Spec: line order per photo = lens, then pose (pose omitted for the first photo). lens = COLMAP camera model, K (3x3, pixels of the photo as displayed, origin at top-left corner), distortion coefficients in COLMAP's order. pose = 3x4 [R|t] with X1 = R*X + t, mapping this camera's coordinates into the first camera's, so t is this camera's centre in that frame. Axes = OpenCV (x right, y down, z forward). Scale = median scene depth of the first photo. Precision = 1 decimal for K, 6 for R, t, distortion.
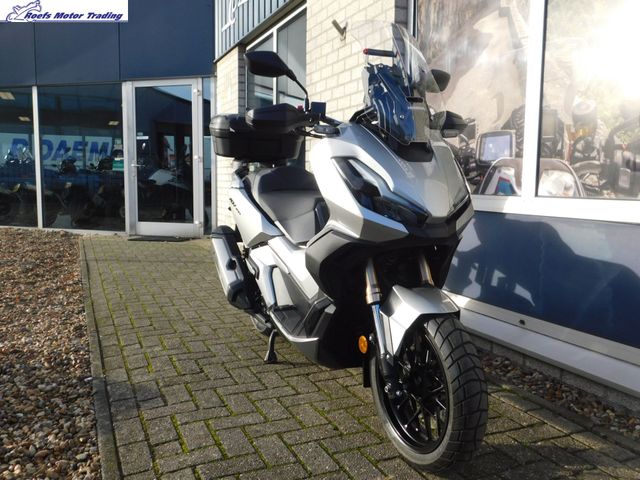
lens RADIAL K [[557.3, 0, 320.4], [0, 557.3, 239.8], [0, 0, 1]] dist [-0.010979, 0.015510]
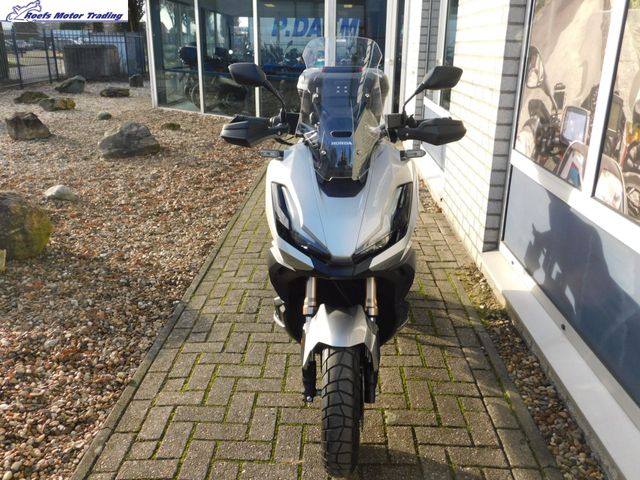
lens RADIAL K [[557.3, 0, 320.9], [0, 557.3, 239.1], [0, 0, 1]] dist [-0.010979, 0.015510]
pose [[0.900522, 0.142070, -0.410945, 0.390657], [-0.047386, 0.971551, 0.232041, -0.204063], [0.432220, -0.189485, 0.881636, 0.049422]]
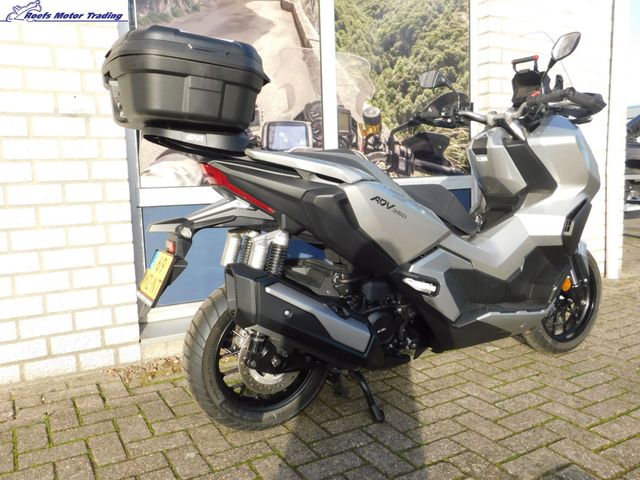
lens RADIAL K [[557.3, 0, 321.5], [0, 557.3, 238.0], [0, 0, 1]] dist [-0.010979, 0.015510]
pose [[-0.095412, -0.126183, 0.987408, -0.845313], [0.135411, 0.981068, 0.138457, -0.134310], [-0.986185, 0.146916, -0.076519, 1.203375]]
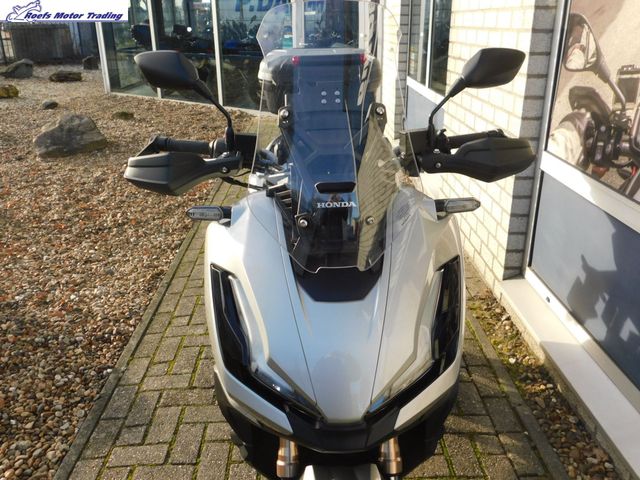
lens RADIAL K [[557.3, 0, 320.4], [0, 557.3, 237.6], [0, 0, 1]] dist [-0.010979, 0.015510]
pose [[0.923065, 0.121927, -0.364807, 0.241388], [-0.021673, 0.963410, 0.267156, -0.235803], [0.384032, -0.238696, 0.891932, 0.353175]]
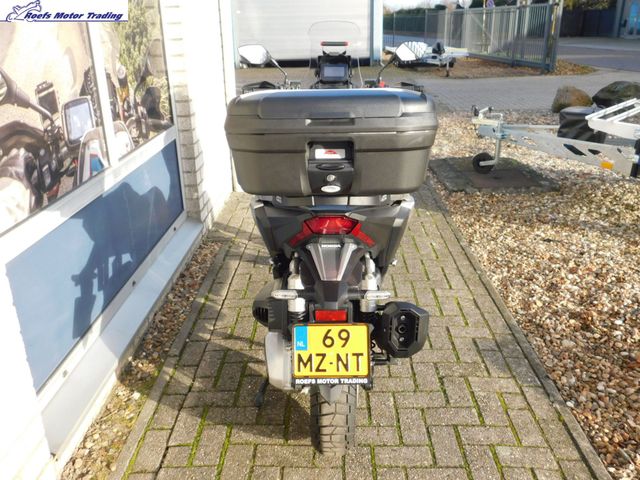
lens RADIAL K [[557.3, 0, 319.4], [0, 557.3, 237.8], [0, 0, 1]] dist [-0.010979, 0.015510]
pose [[-0.905669, -0.146881, 0.397732, -0.376840], [0.053939, 0.890539, 0.451697, -0.406753], [-0.420541, 0.430541, -0.798611, 1.789562]]
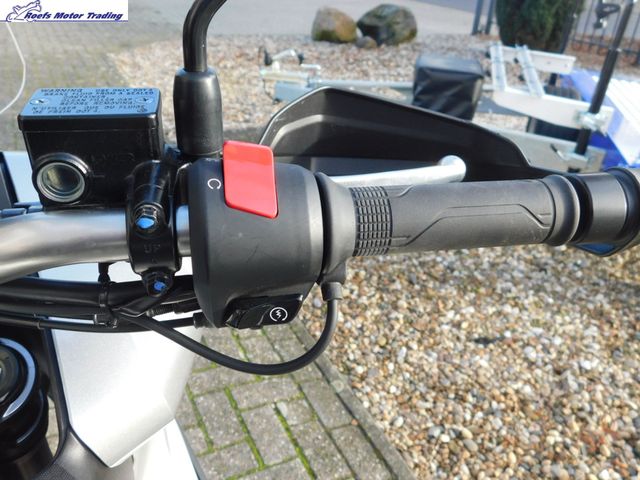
lens RADIAL K [[557.3, 0, 320.7], [0, 557.3, 239.0], [0, 0, 1]] dist [-0.010979, 0.015510]
pose [[-0.995070, -0.053203, -0.083700, -0.037748], [-0.091557, 0.817196, 0.569041, -0.227589], [0.038125, 0.573898, -0.818039, 0.876560]]
